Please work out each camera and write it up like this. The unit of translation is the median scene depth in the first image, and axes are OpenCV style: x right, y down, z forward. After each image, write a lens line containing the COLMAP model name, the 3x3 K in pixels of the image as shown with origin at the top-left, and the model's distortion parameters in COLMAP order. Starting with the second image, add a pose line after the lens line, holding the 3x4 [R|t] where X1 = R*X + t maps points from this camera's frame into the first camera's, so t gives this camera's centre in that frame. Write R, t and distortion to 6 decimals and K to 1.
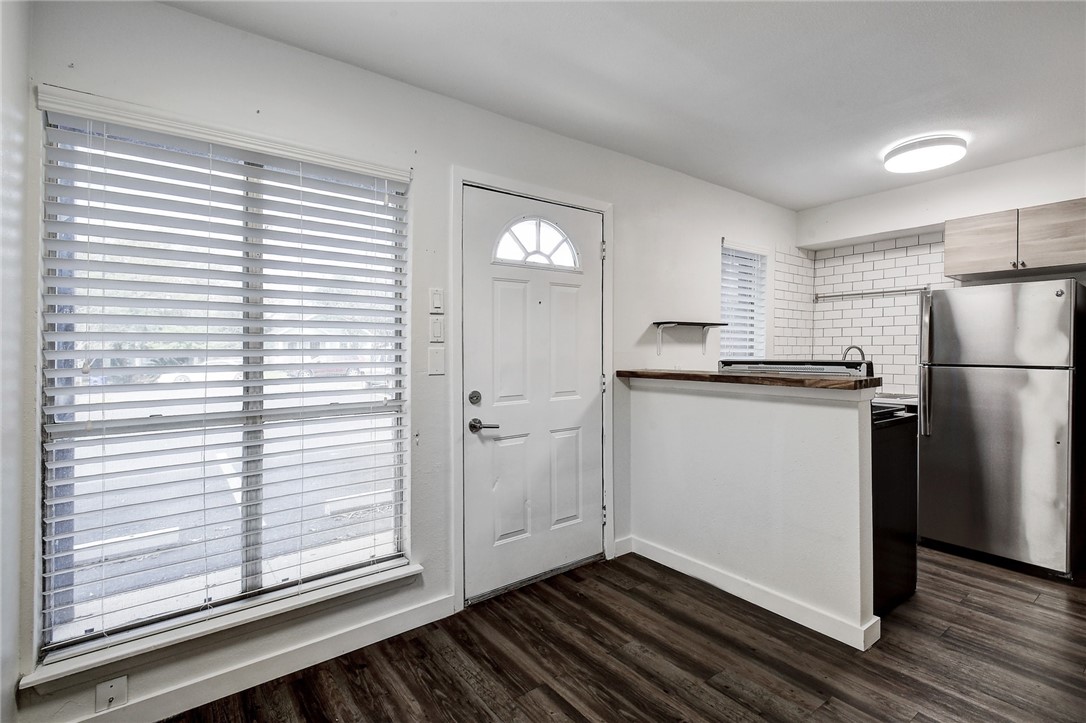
lens RADIAL K [[512.4, 0, 578.1], [0, 512.4, 344.9], [0, 0, 1]] dist [0.011139, -0.000835]
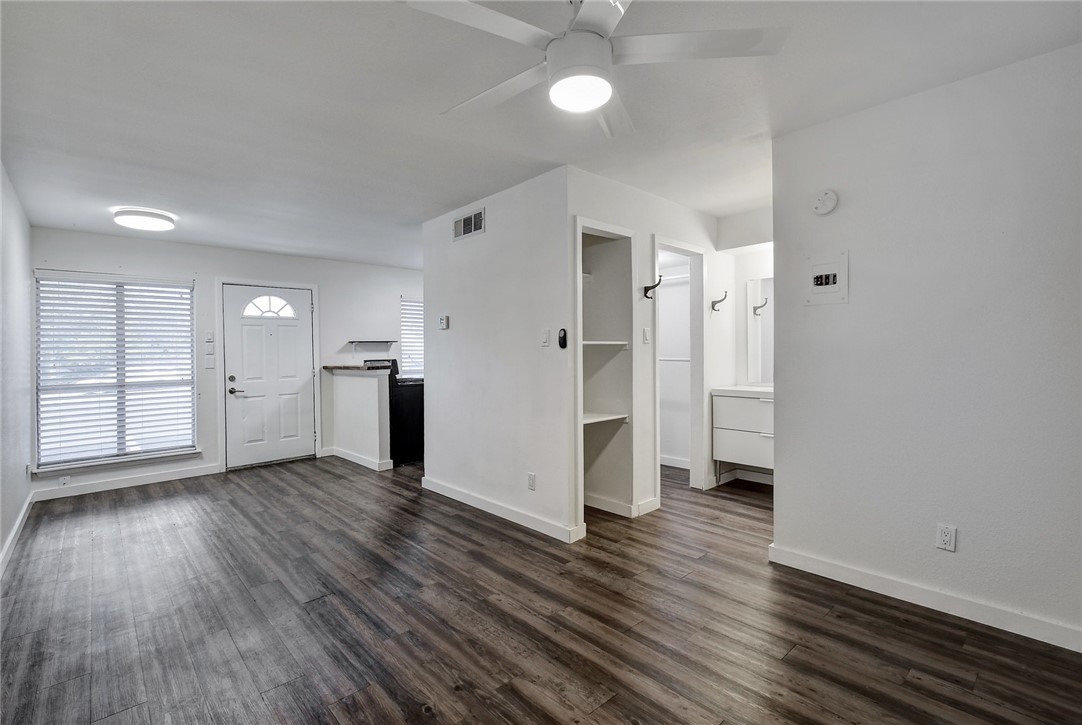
lens RADIAL K [[477.3, 0, 553.9], [0, 477.3, 354.1], [0, 0, 1]] dist [0.000364, -0.000309]
pose [[0.996049, -0.018022, 0.086956, 0.903777], [0.017348, 0.999813, 0.008500, 0.002100], [-0.087093, -0.006958, 0.996176, -1.063771]]
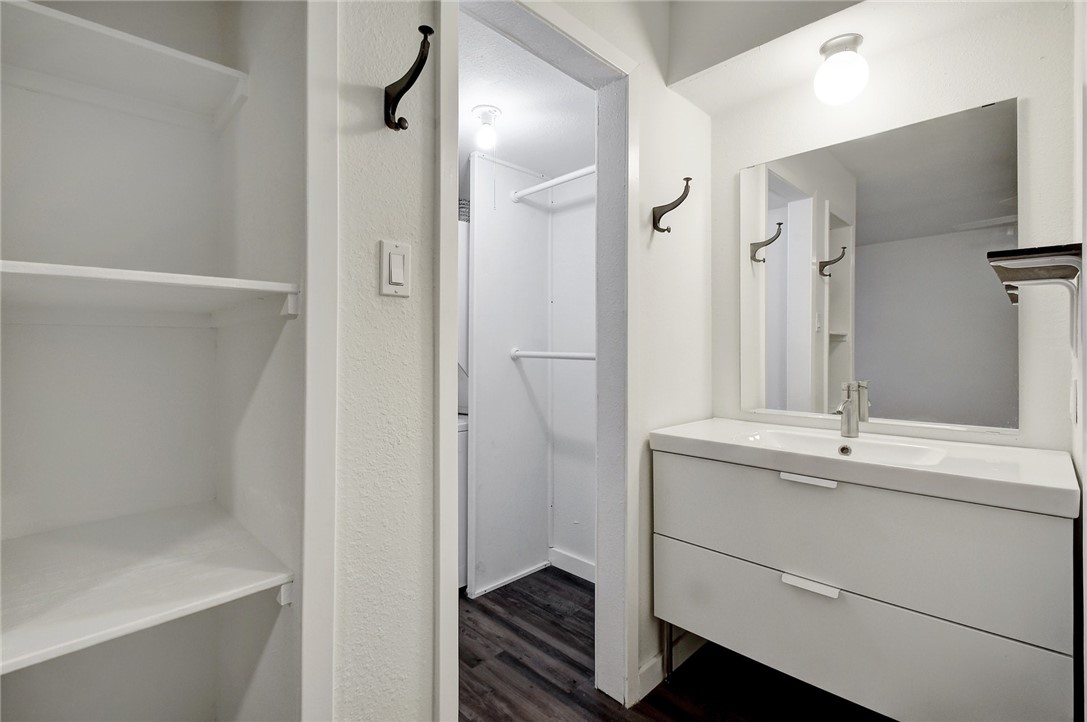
lens RADIAL K [[480.4, 0, 526.7], [0, 480.4, 360.0], [0, 0, 1]] dist [0.033631, -0.018131]
pose [[0.995738, -0.016124, 0.090808, 1.320759], [0.014152, 0.999651, 0.022312, 0.028367], [-0.091136, -0.020931, 0.995618, -0.192028]]
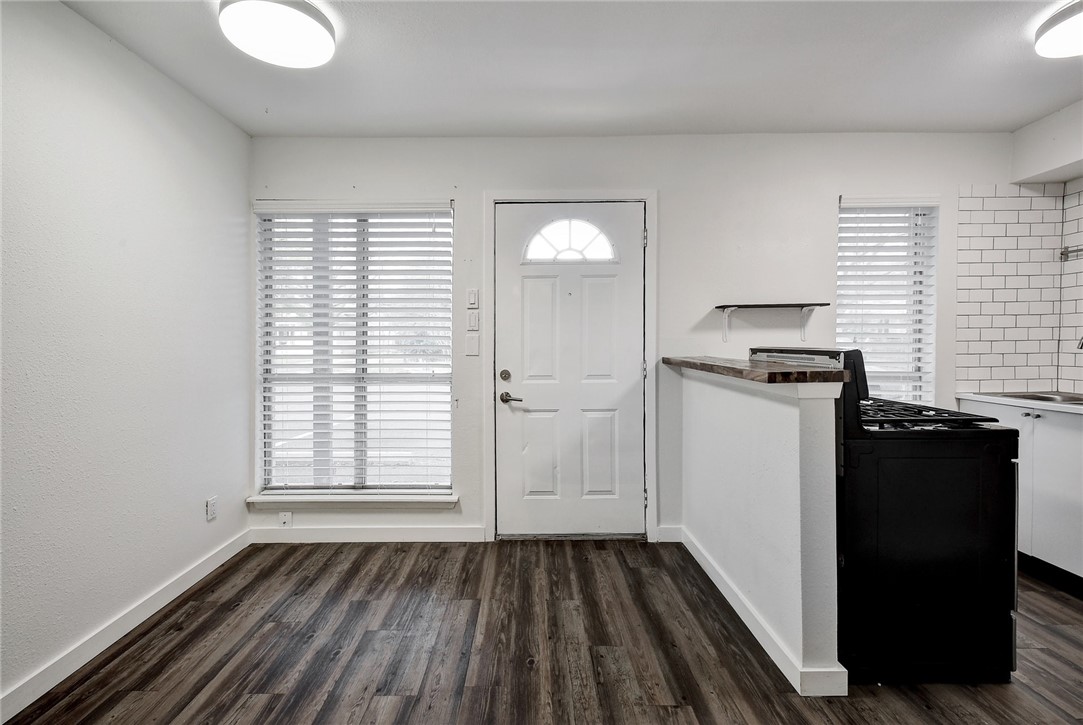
lens RADIAL K [[507.5, 0, 519.8], [0, 507.5, 341.6], [0, 0, 1]] dist [0.001859, -0.013412]
pose [[0.776302, 0.004395, -0.630345, 0.524244], [0.007878, 0.999830, 0.016674, 0.002105], [0.630312, -0.017910, 0.776136, 0.067400]]
